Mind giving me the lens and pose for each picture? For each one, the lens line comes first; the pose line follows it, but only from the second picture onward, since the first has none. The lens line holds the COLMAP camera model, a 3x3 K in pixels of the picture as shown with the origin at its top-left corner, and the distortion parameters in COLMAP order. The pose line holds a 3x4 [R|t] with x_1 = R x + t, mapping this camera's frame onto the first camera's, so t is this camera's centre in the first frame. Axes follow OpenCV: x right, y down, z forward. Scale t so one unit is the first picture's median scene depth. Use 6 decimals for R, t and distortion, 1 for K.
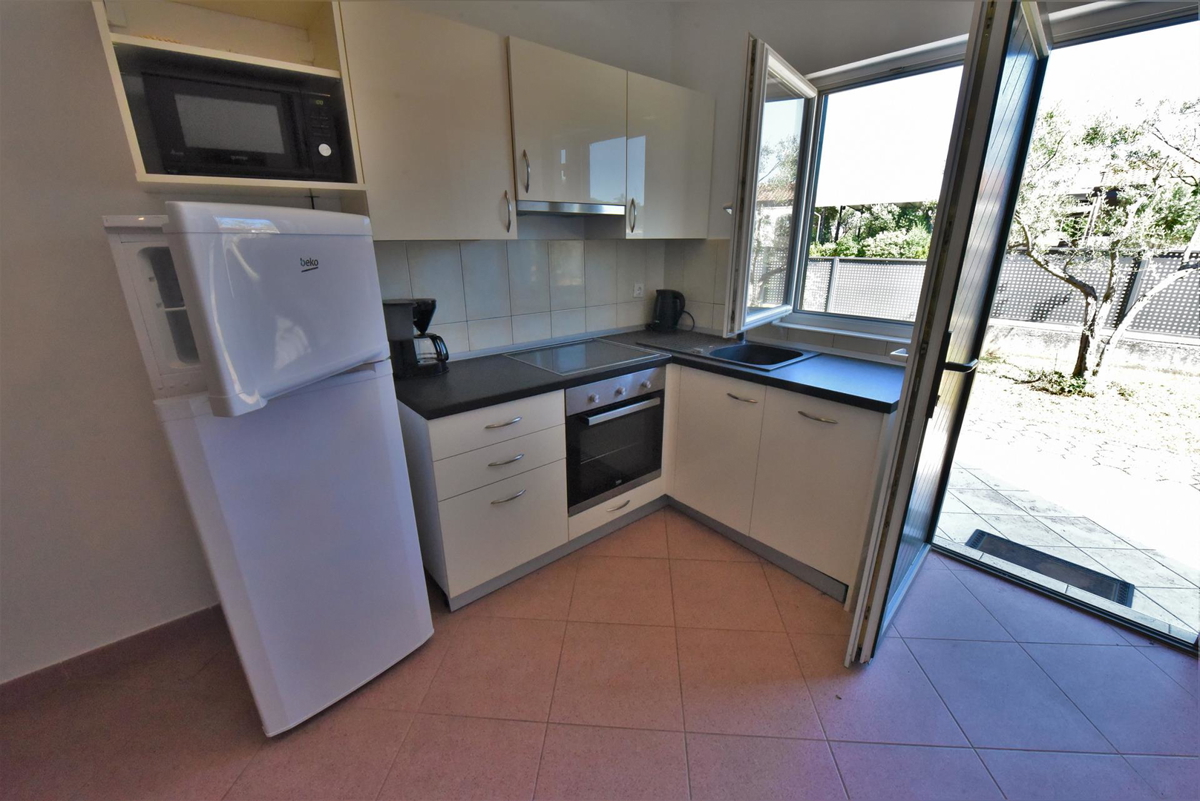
lens RADIAL K [[478.7, 0, 601.5], [0, 478.7, 400.3], [0, 0, 1]] dist [-0.022298, -0.000499]
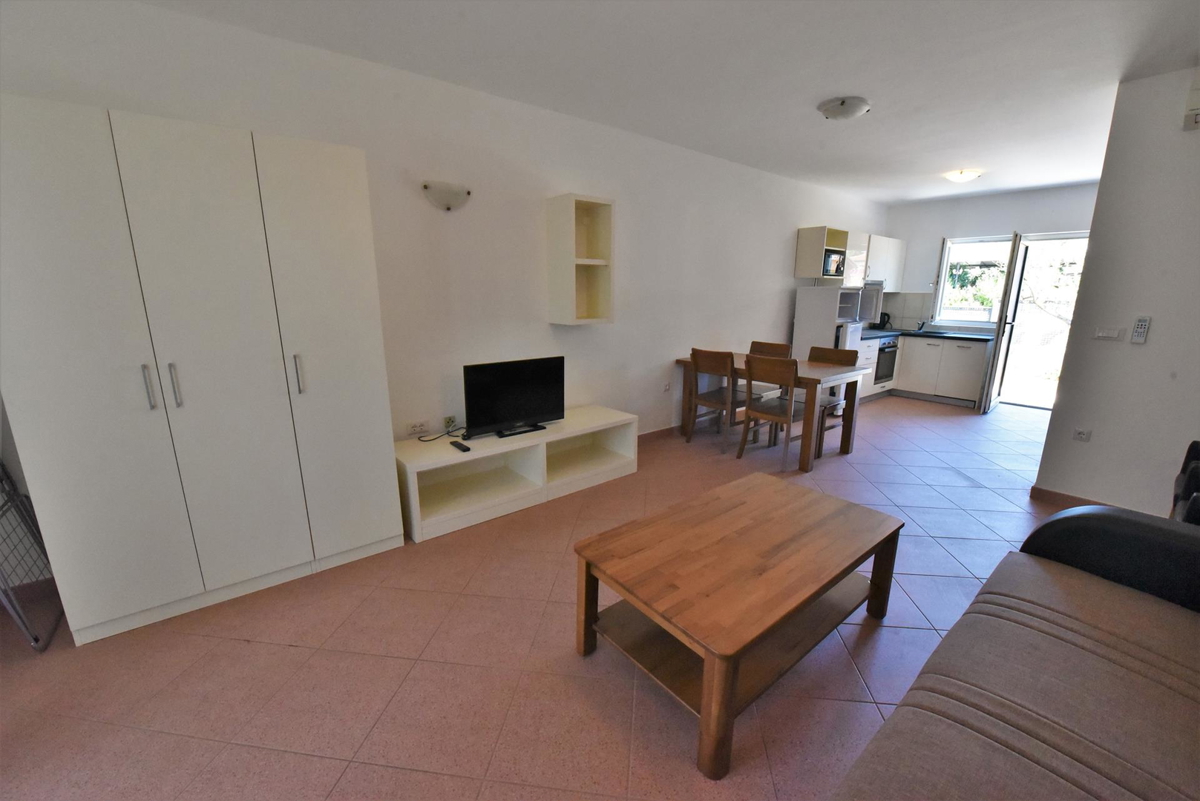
lens RADIAL K [[478.7, 0, 598.1], [0, 478.7, 401.6], [0, 0, 1]] dist [-0.022298, -0.000499]
pose [[0.999293, 0.017777, -0.033138, -1.741332], [-0.020869, 0.995217, -0.095431, 0.693516], [0.031283, 0.096055, 0.994884, -2.028138]]
